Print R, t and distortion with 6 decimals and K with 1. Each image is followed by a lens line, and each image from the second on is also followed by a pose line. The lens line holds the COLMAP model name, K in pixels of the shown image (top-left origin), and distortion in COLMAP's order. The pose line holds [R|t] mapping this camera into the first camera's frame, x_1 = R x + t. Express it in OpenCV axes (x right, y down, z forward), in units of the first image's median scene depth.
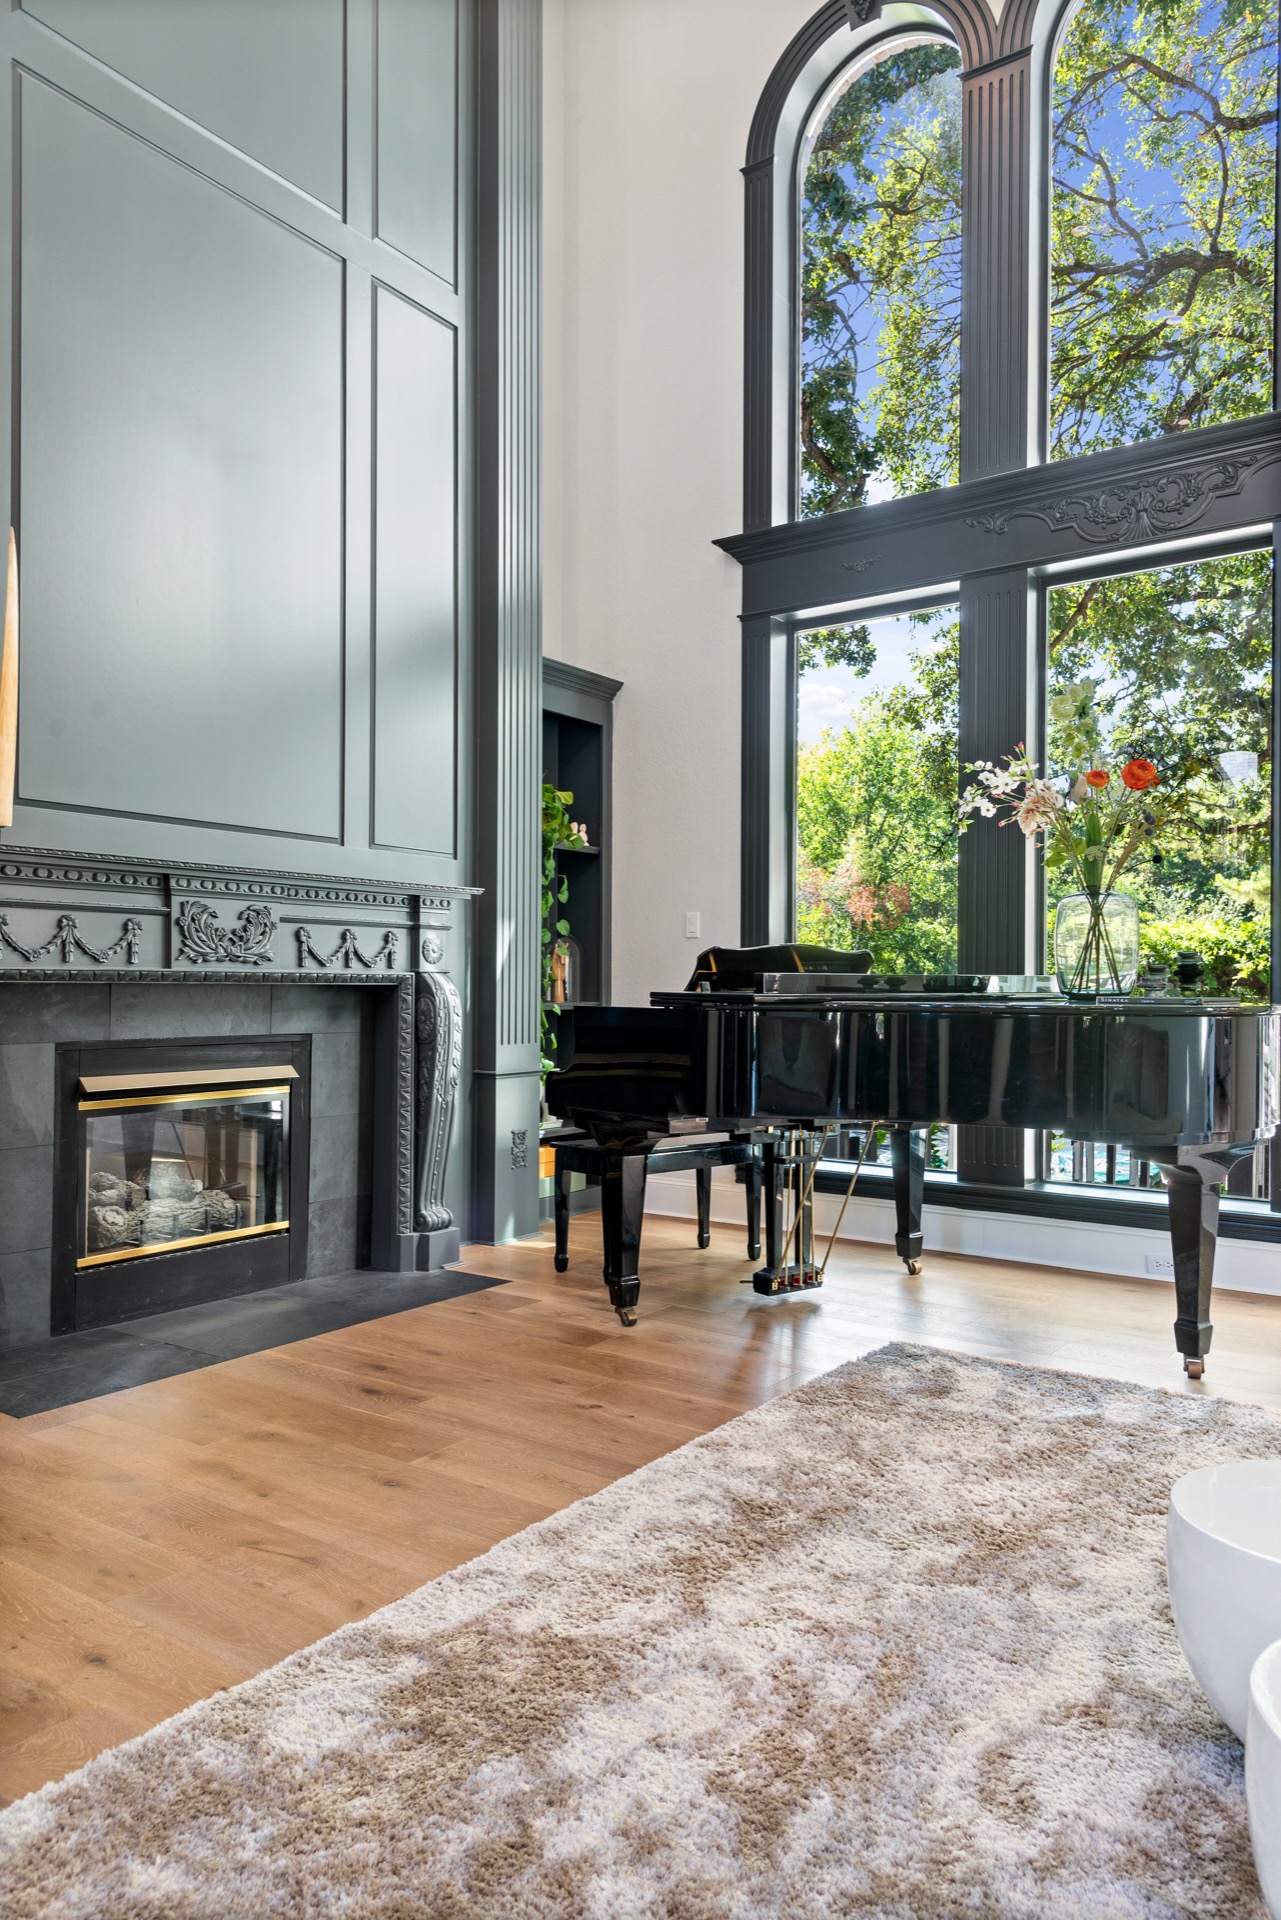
lens RADIAL K [[1310.2, 0, 646.1], [0, 1310.2, 992.9], [0, 0, 1]] dist [0.023515, -0.020274]
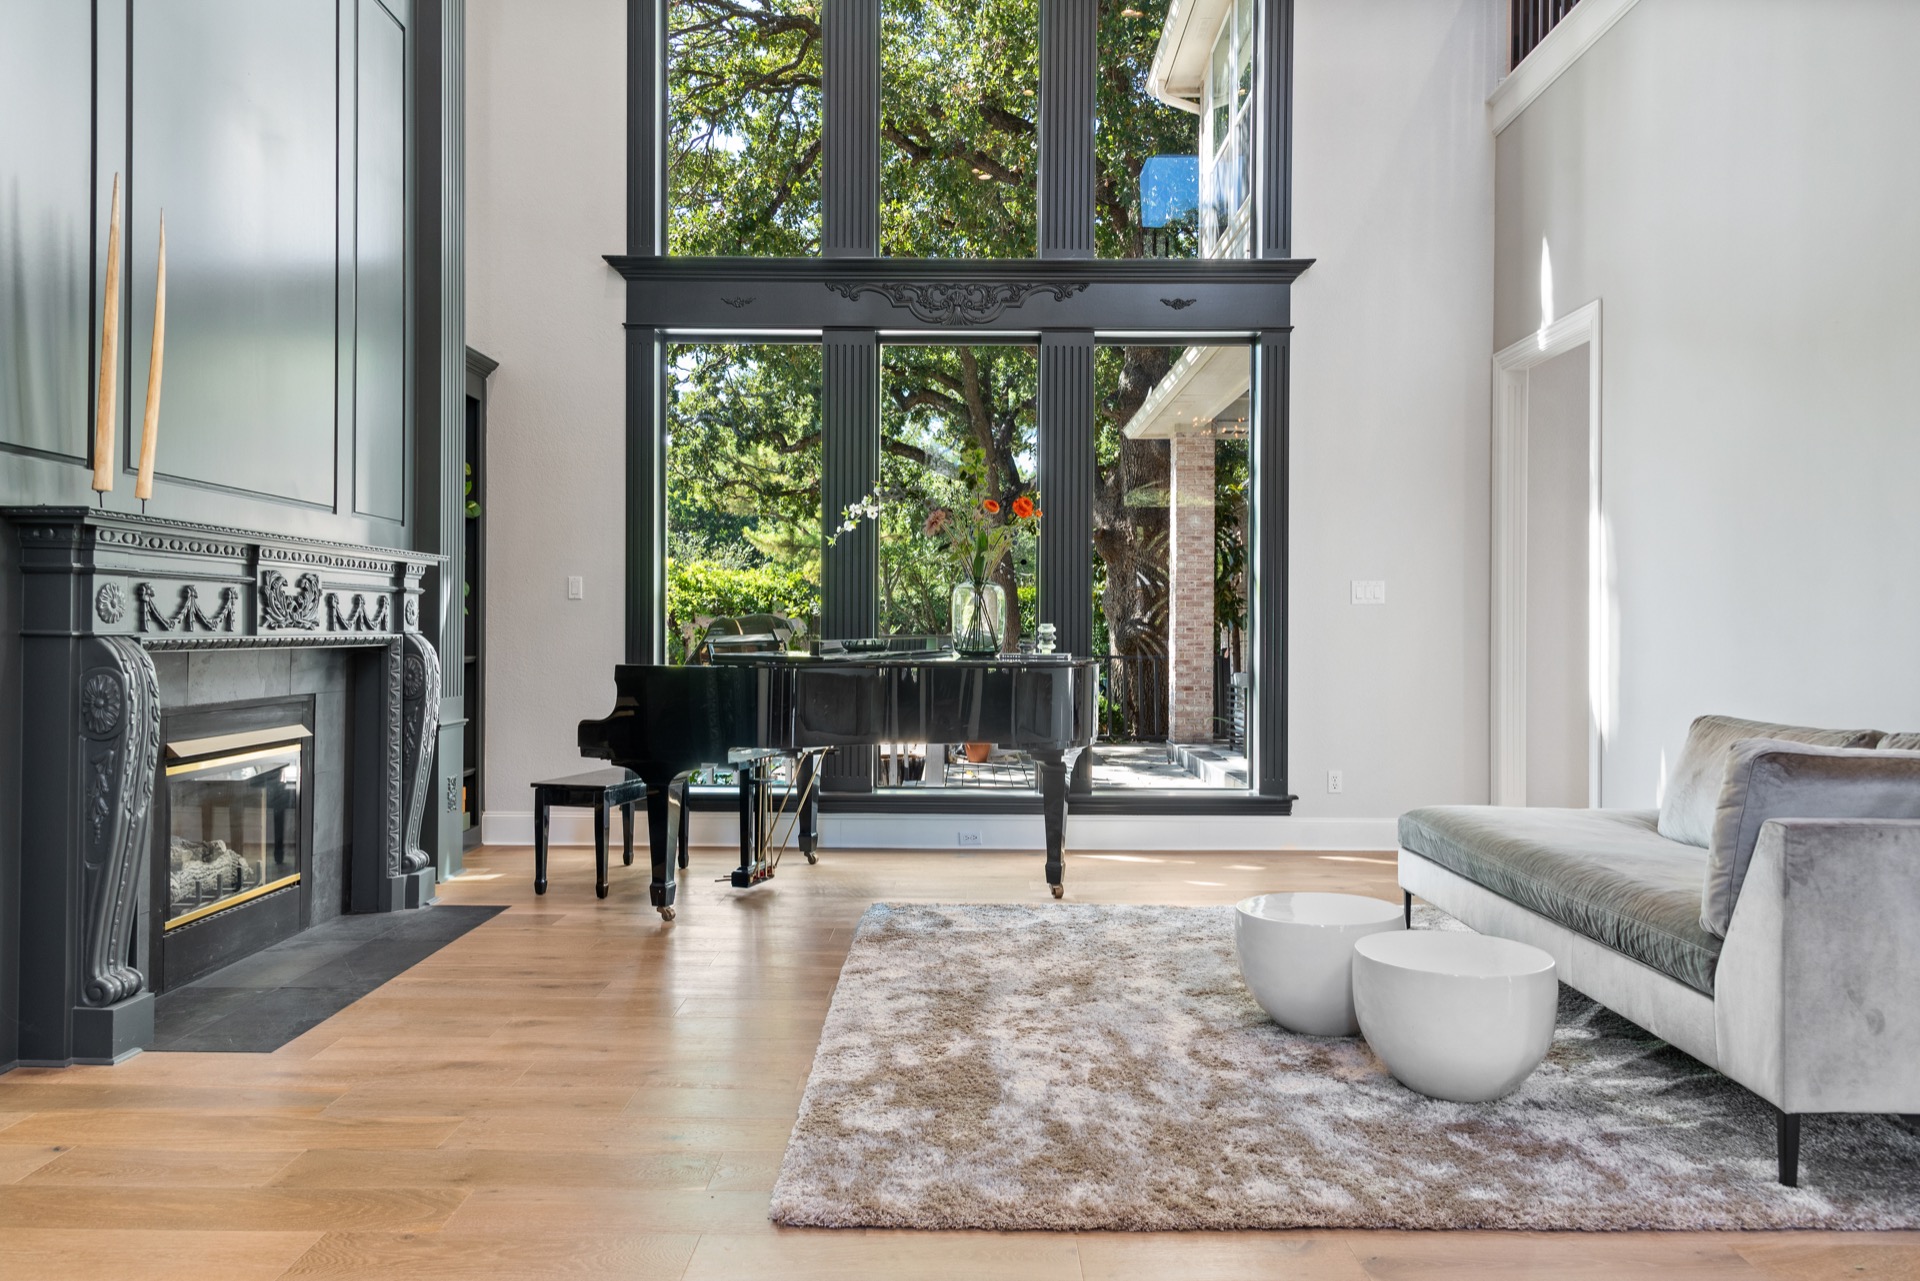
lens RADIAL K [[1310.2, 0, 944.0], [0, 1310.2, 638.9], [0, 0, 1]] dist [0.023515, -0.020274]
pose [[0.820823, -0.005976, 0.571151, -0.463995], [0.001381, 0.999963, 0.008478, -0.021717], [-0.571180, -0.006170, 0.820801, -0.156437]]
